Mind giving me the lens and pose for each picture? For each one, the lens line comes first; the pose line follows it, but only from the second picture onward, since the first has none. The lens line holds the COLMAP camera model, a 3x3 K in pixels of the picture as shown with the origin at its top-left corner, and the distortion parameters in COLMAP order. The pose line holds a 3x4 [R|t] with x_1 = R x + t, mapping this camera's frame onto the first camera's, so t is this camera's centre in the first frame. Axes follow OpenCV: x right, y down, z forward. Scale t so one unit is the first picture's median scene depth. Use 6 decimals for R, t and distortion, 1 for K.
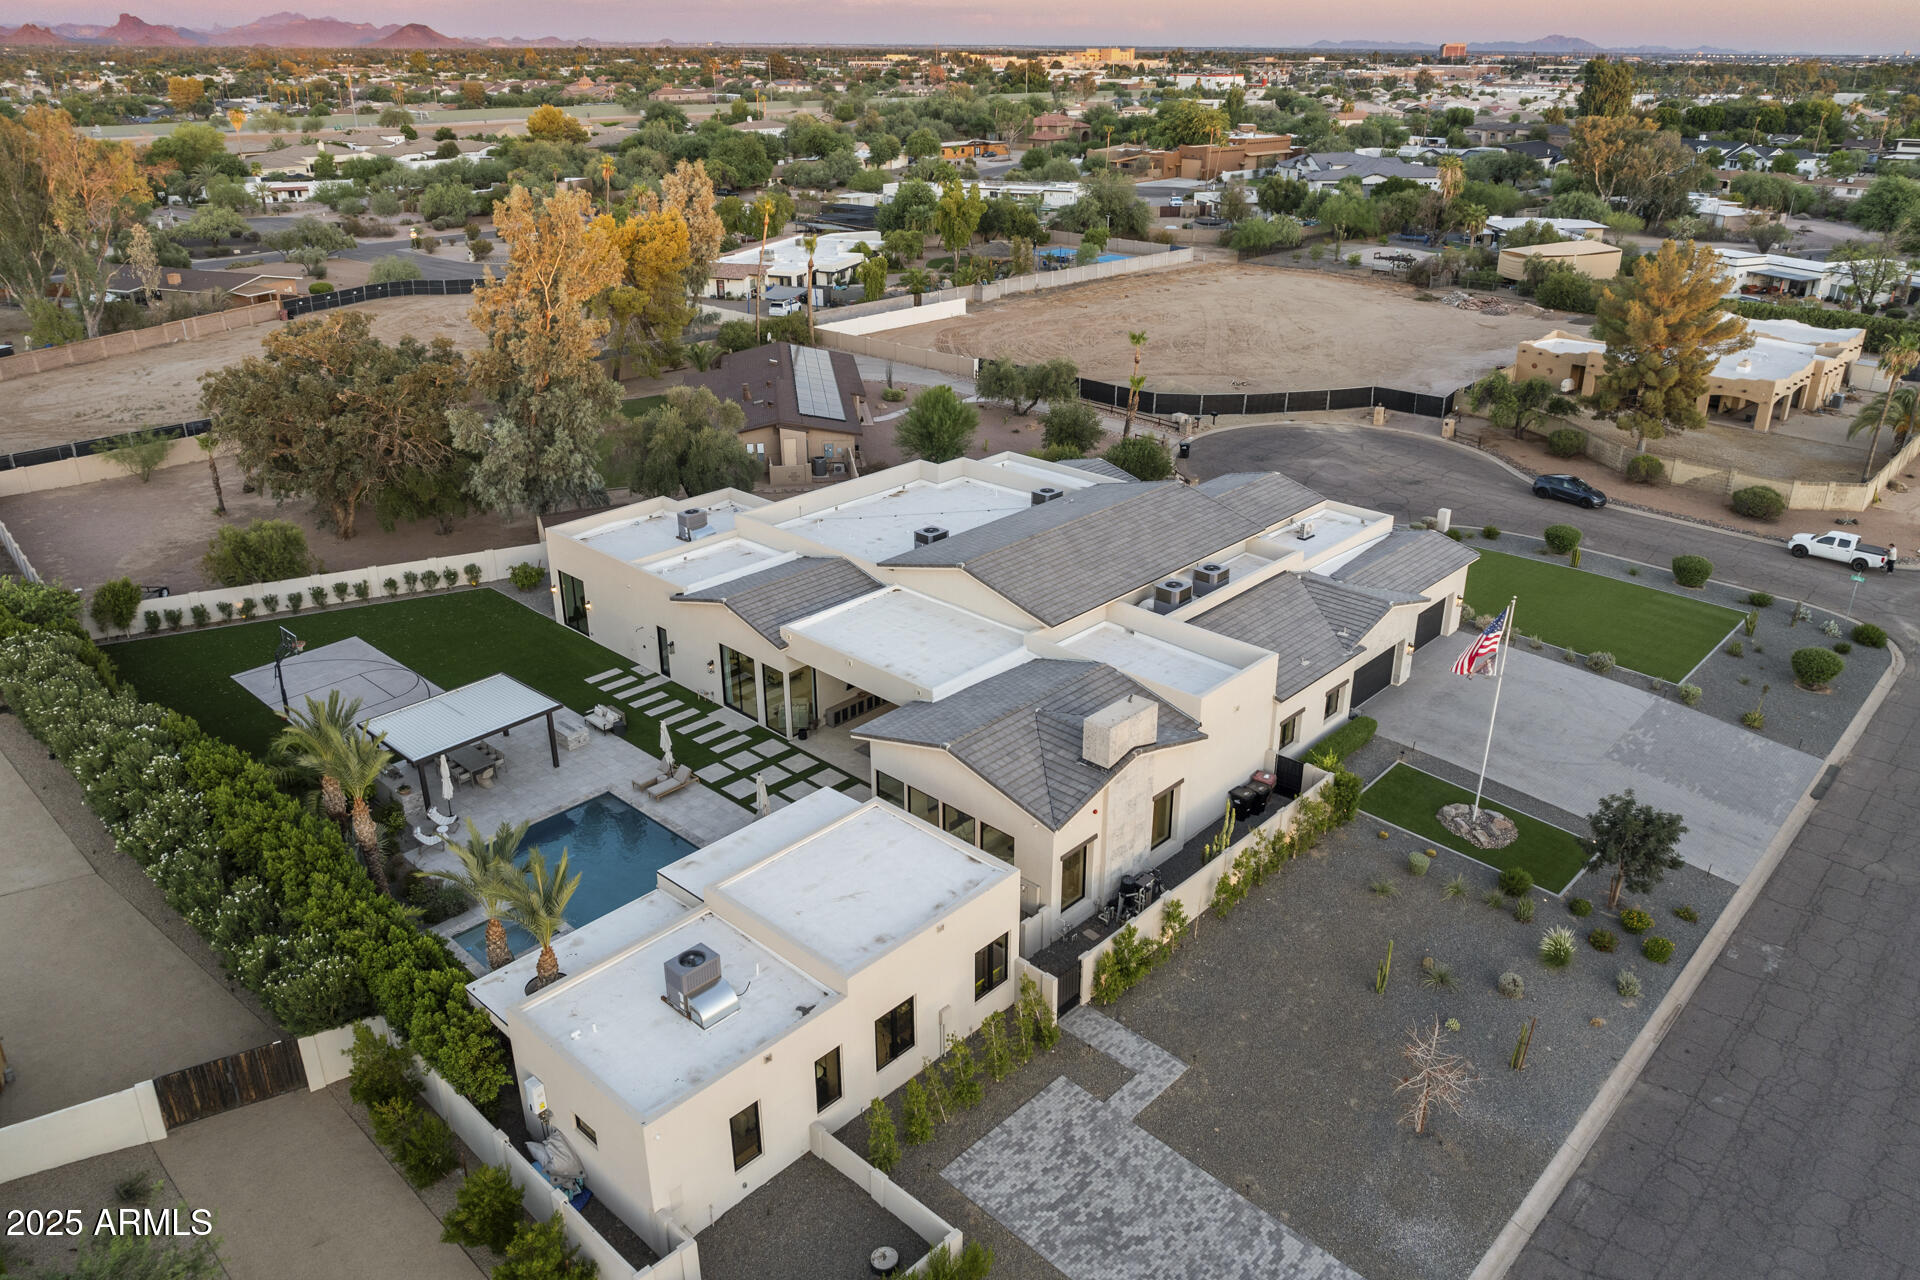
lens RADIAL K [[1329.2, 0, 960.0], [0, 1329.2, 640.0], [0, 0, 1]] dist [-0.033329, -0.003983]
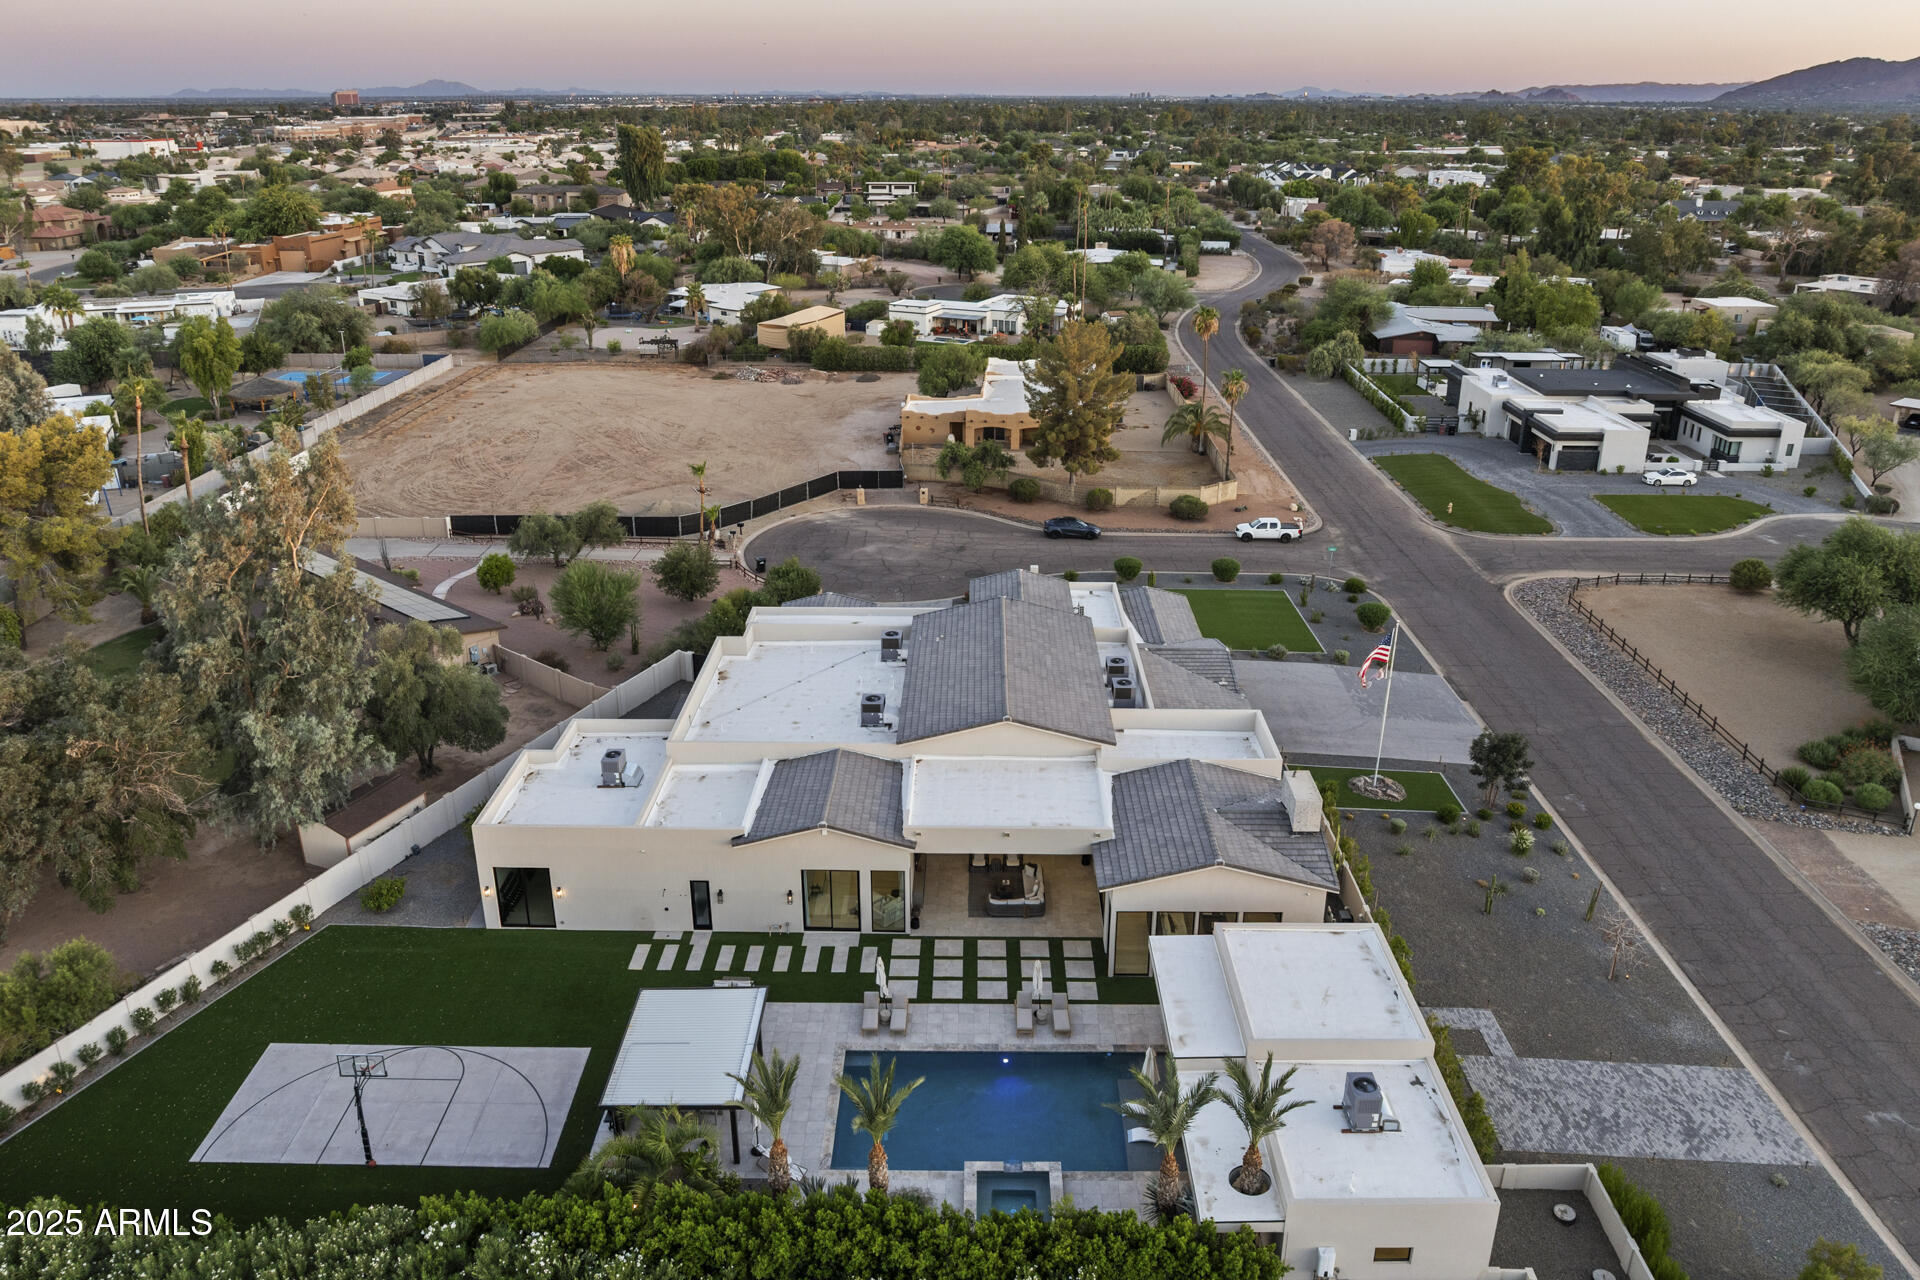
lens RADIAL K [[1350.9, 0, 965.2], [0, 1350.9, 611.5], [0, 0, 1]] dist [-0.034390, -0.003105]
pose [[0.736910, -0.240226, 0.631866, -0.545407], [0.274159, 0.960609, 0.045474, -0.155286], [-0.617900, 0.139722, 0.773742, 0.113306]]
